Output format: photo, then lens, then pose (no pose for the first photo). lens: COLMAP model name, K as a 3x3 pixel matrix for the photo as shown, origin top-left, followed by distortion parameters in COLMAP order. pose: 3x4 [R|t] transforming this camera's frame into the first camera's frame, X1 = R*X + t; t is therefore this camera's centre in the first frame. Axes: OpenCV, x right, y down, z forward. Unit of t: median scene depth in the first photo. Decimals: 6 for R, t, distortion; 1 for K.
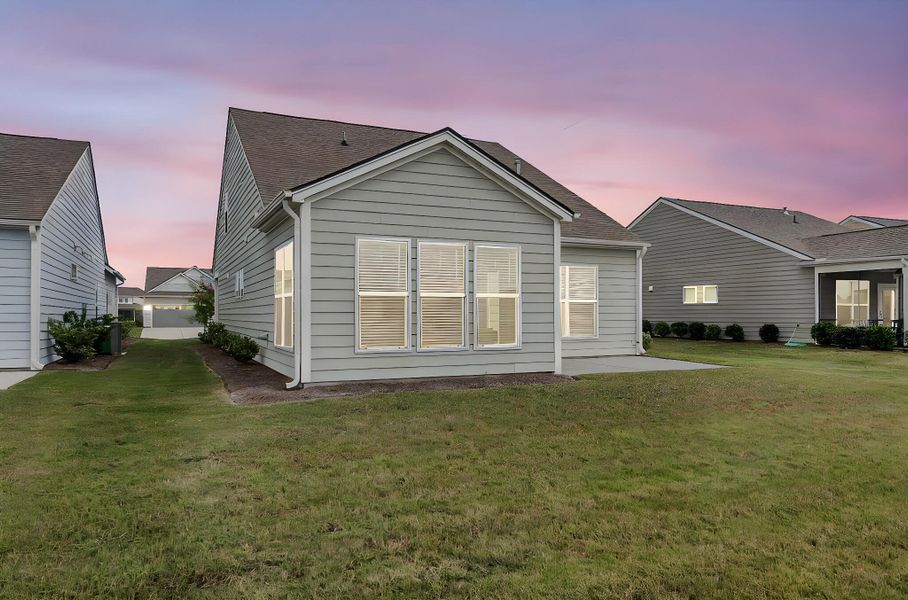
lens RADIAL K [[631.3, 0, 454.0], [0, 631.3, 300.0], [0, 0, 1]] dist [-0.004357, -0.002045]
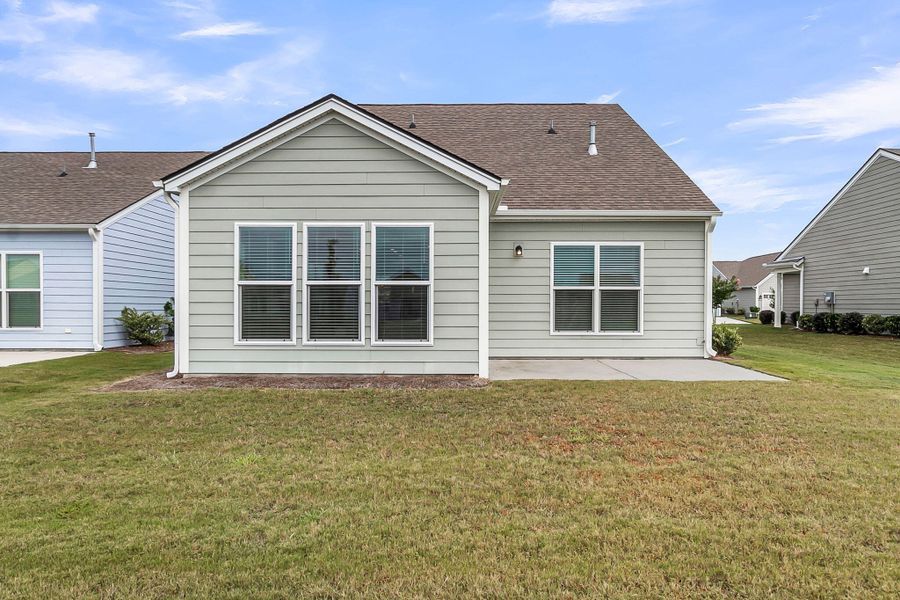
lens RADIAL K [[634.6, 0, 450.0], [0, 634.6, 300.0], [0, 0, 1]] dist [-0.004849, 0.000129]
pose [[0.901189, -0.000596, -0.433426, 0.482558], [0.008083, 0.999848, 0.015431, 0.003335], [0.433351, -0.017410, 0.901057, 0.240103]]
